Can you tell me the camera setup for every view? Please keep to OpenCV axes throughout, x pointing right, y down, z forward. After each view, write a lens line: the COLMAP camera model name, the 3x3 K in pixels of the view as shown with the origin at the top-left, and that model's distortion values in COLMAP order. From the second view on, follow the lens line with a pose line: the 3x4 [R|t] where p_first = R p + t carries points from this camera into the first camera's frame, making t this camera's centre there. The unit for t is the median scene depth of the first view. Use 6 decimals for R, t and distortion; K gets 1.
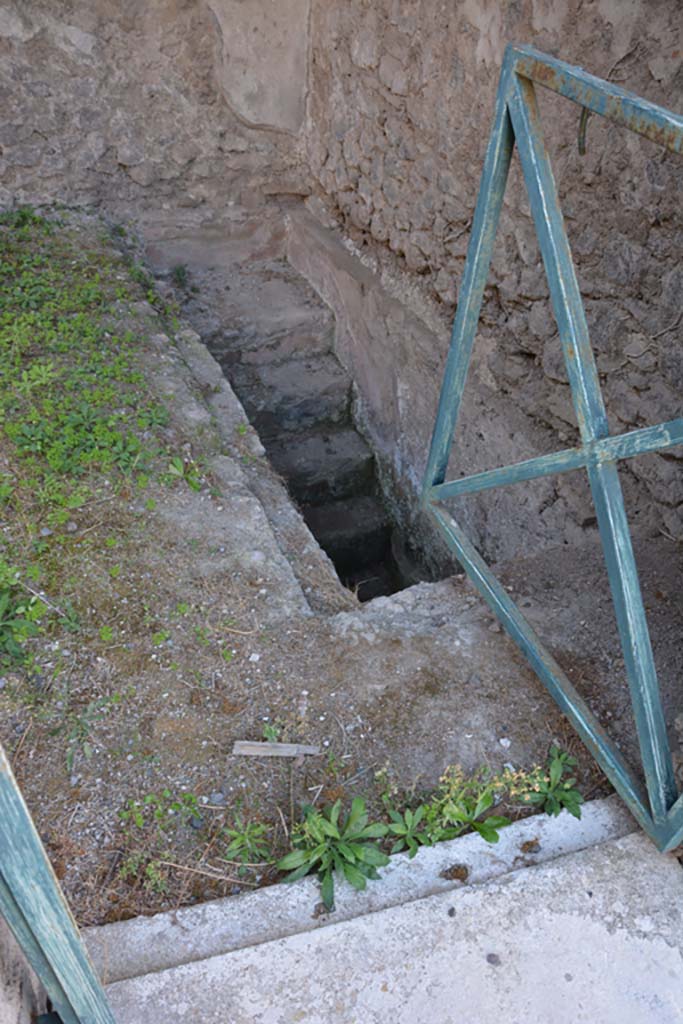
lens RADIAL K [[804.3, 0, 364.4], [0, 804.3, 531.8], [0, 0, 1]] dist [-0.155182, 0.112823]
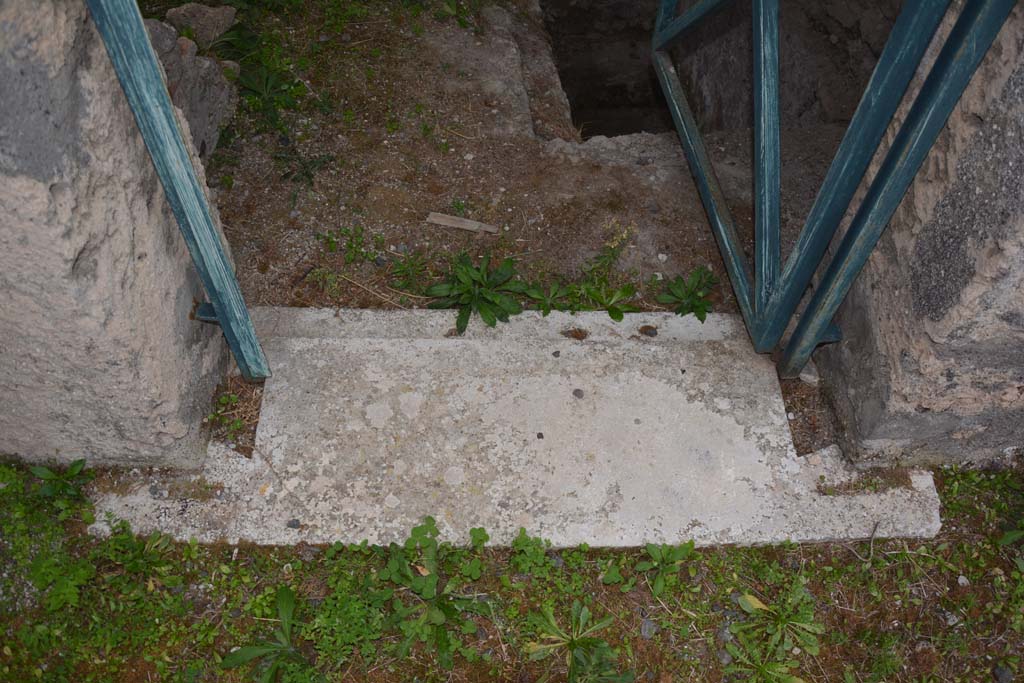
lens RADIAL K [[804.3, 0, 525.1], [0, 804.3, 344.4], [0, 0, 1]] dist [-0.155182, 0.112823]
pose [[0.959010, 0.201791, -0.198946, 0.202308], [-0.162648, 0.966884, 0.196672, 0.165427], [0.232045, -0.156253, 0.960073, -0.105048]]
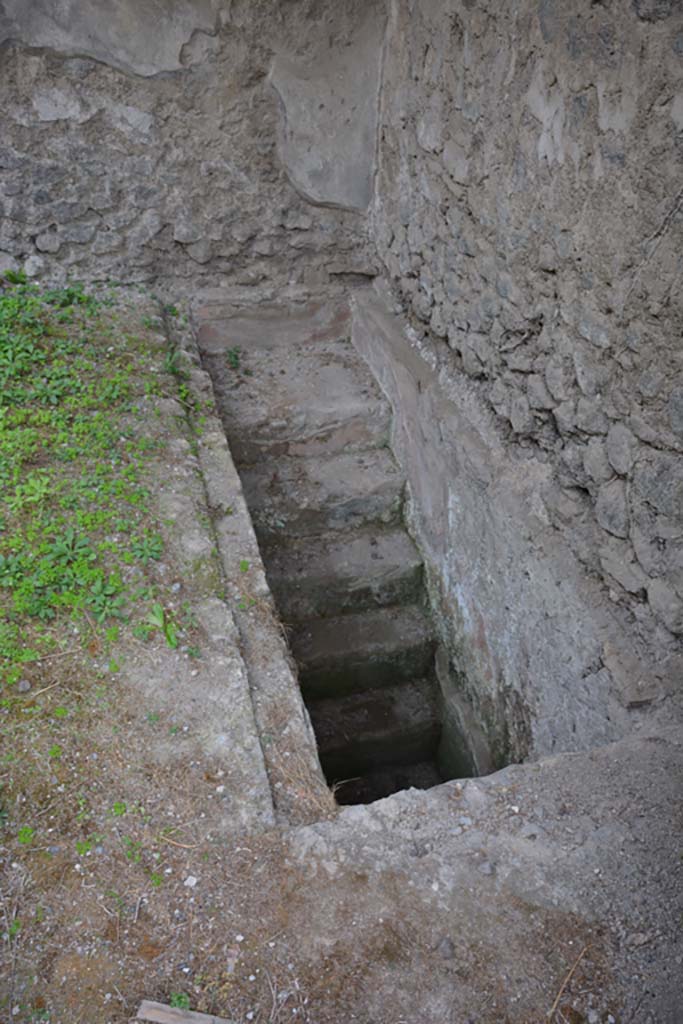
lens RADIAL K [[804.3, 0, 355.5], [0, 804.3, 534.3], [0, 0, 1]] dist [-0.155182, 0.112823]
pose [[0.988990, 0.068719, -0.131058, 0.110824], [-0.074706, 0.996349, -0.041322, -0.176362], [0.127740, 0.050658, 0.990513, 0.164784]]
